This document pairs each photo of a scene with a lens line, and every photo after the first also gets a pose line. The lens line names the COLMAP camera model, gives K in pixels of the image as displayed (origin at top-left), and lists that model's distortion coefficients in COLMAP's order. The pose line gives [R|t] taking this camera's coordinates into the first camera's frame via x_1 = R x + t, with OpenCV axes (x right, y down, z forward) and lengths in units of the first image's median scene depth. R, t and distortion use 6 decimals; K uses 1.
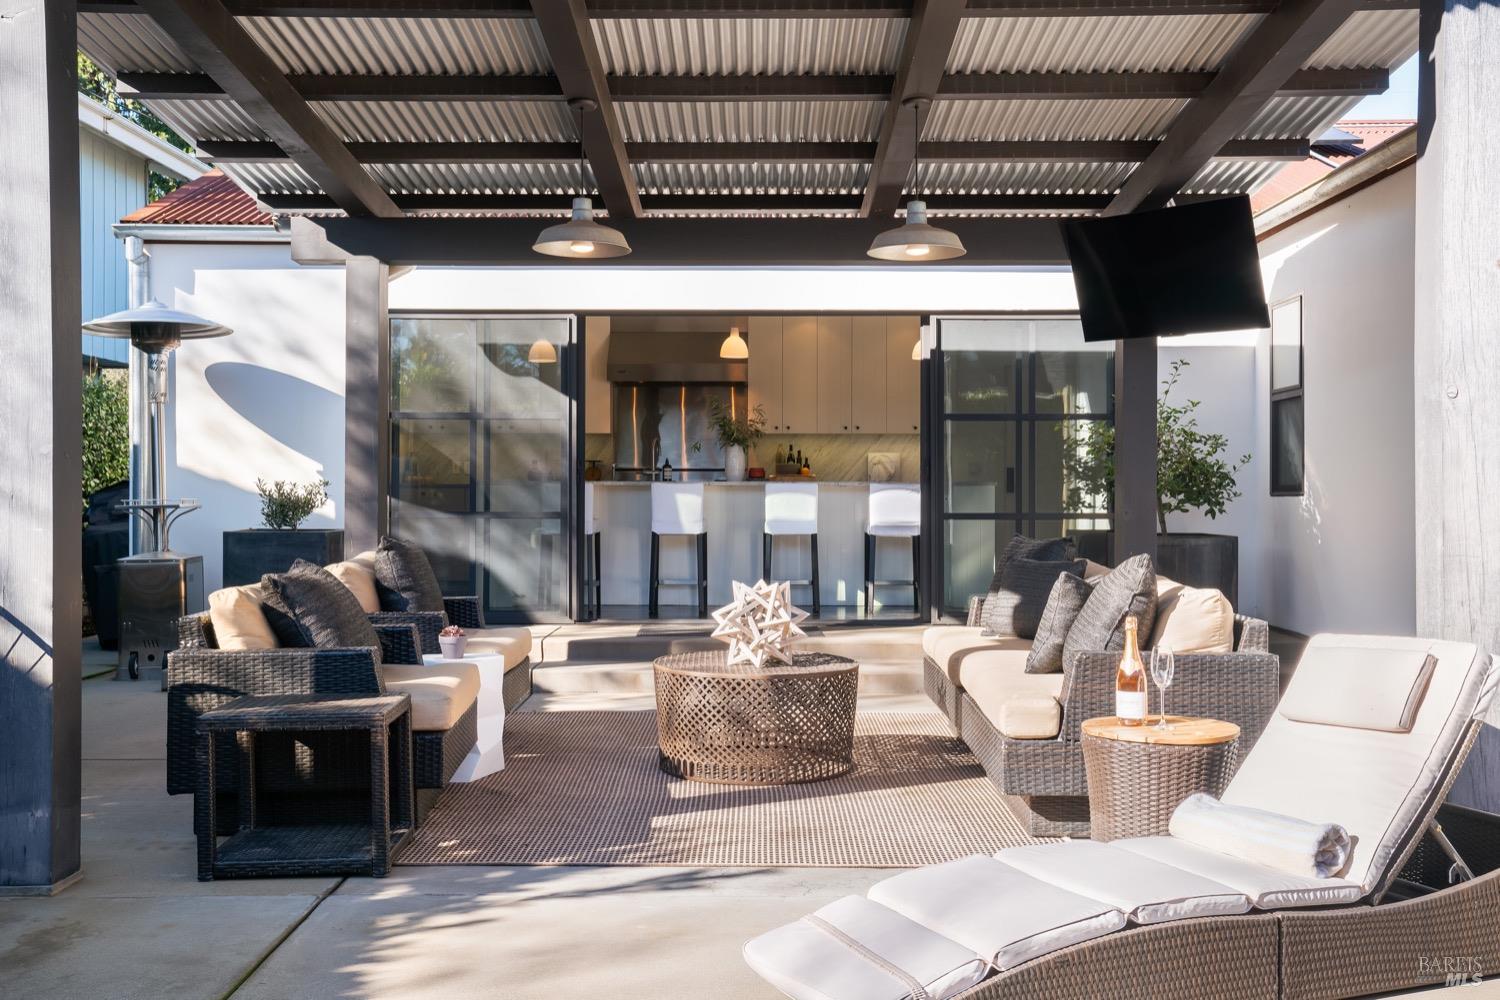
lens RADIAL K [[1483.4, 0, 741.9], [0, 1483.4, 492.9], [0, 0, 1]] dist [-0.035834, 0.000000]
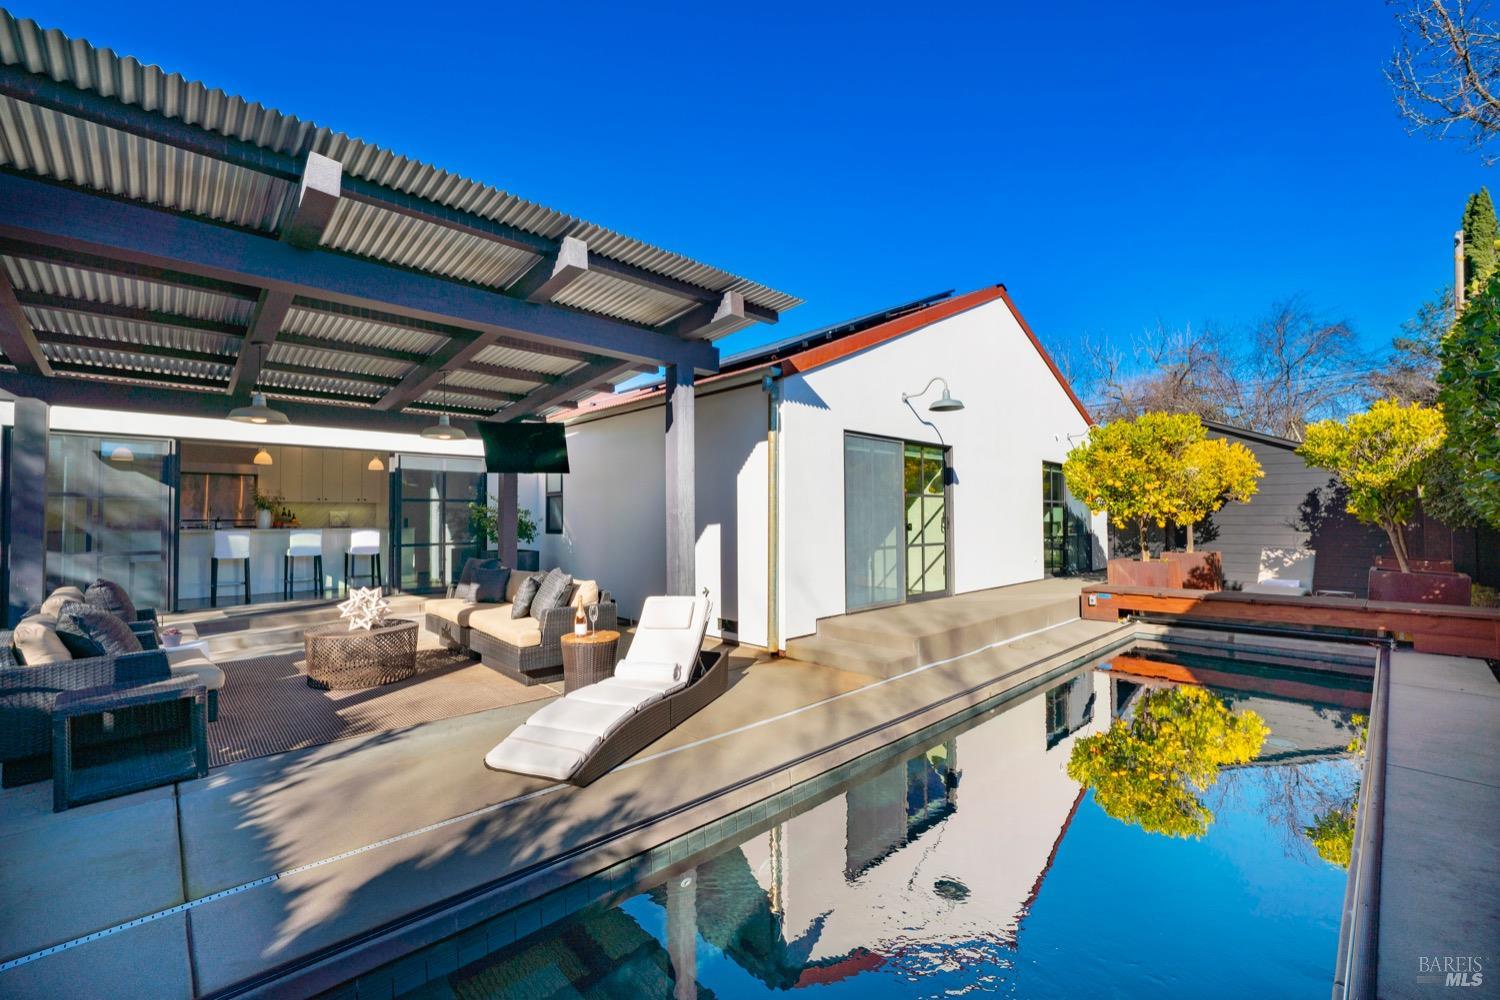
lens RADIAL K [[623.8, 0, 738.3], [0, 623.8, 508.6], [0, 0, 1]] dist [-0.000665, 0.000586]
pose [[0.729885, 0.005299, 0.683549, -0.131905], [0.004284, 0.999915, -0.012325, -0.025668], [-0.683557, 0.011924, 0.729800, -0.005074]]
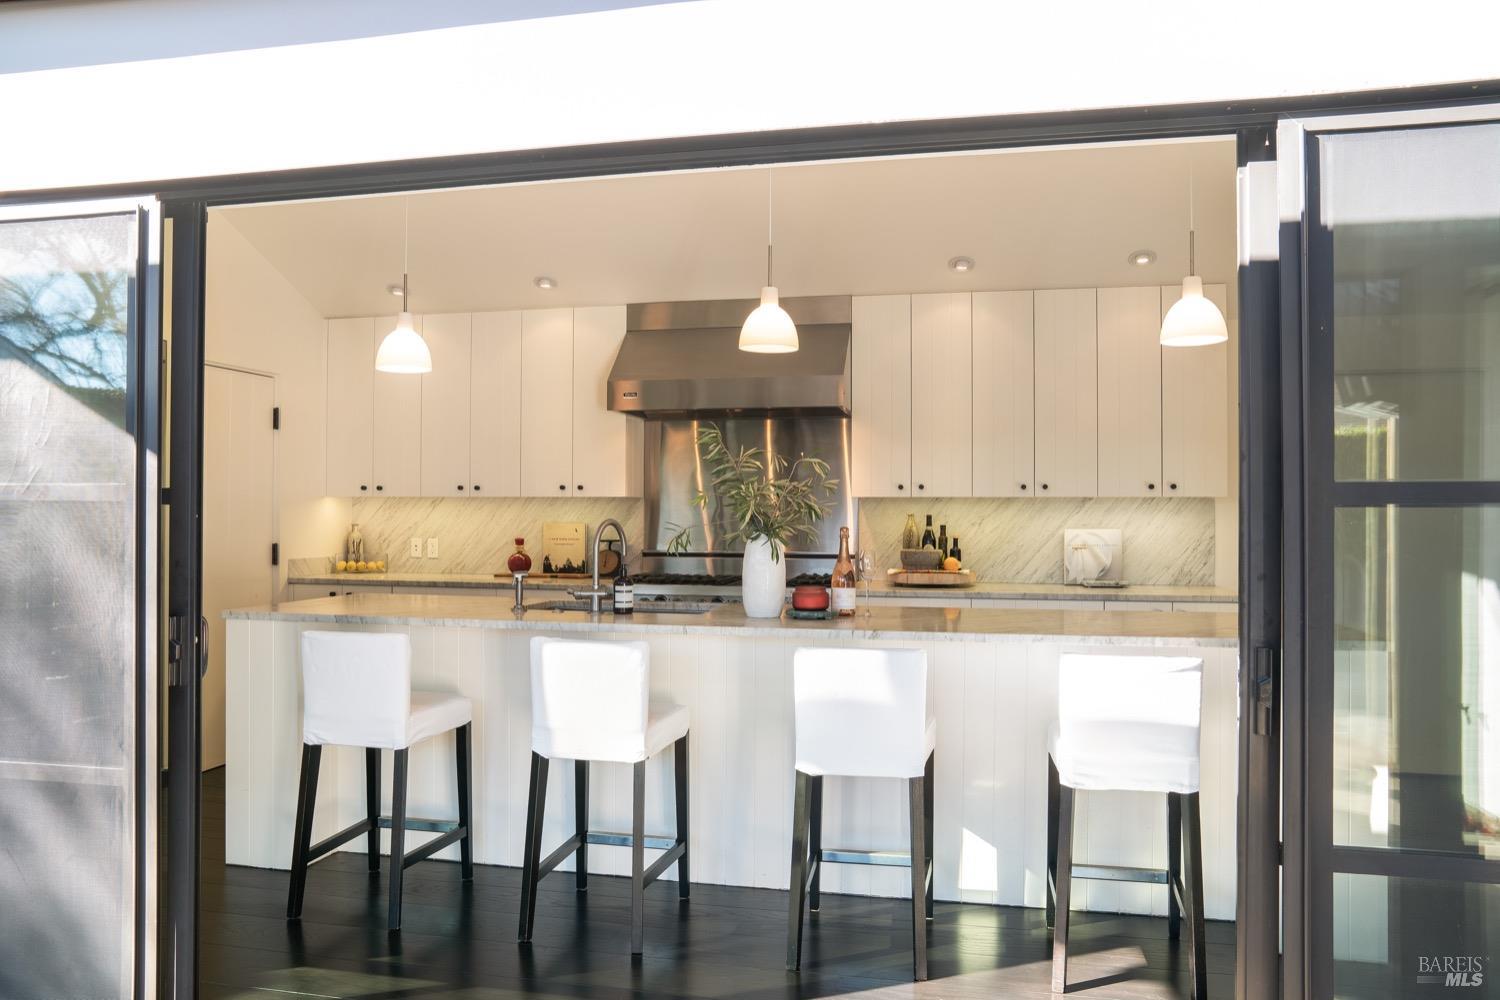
lens RADIAL K [[1106.3, 0, 749.5], [0, 1106.3, 498.8], [0, 0, 1]] dist [-0.055486, 0.035366]
pose [[0.979744, -0.000441, -0.200252, 0.073721], [-0.001759, 0.999940, -0.010808, -0.049417], [0.200245, 0.010941, 0.979685, 0.803617]]
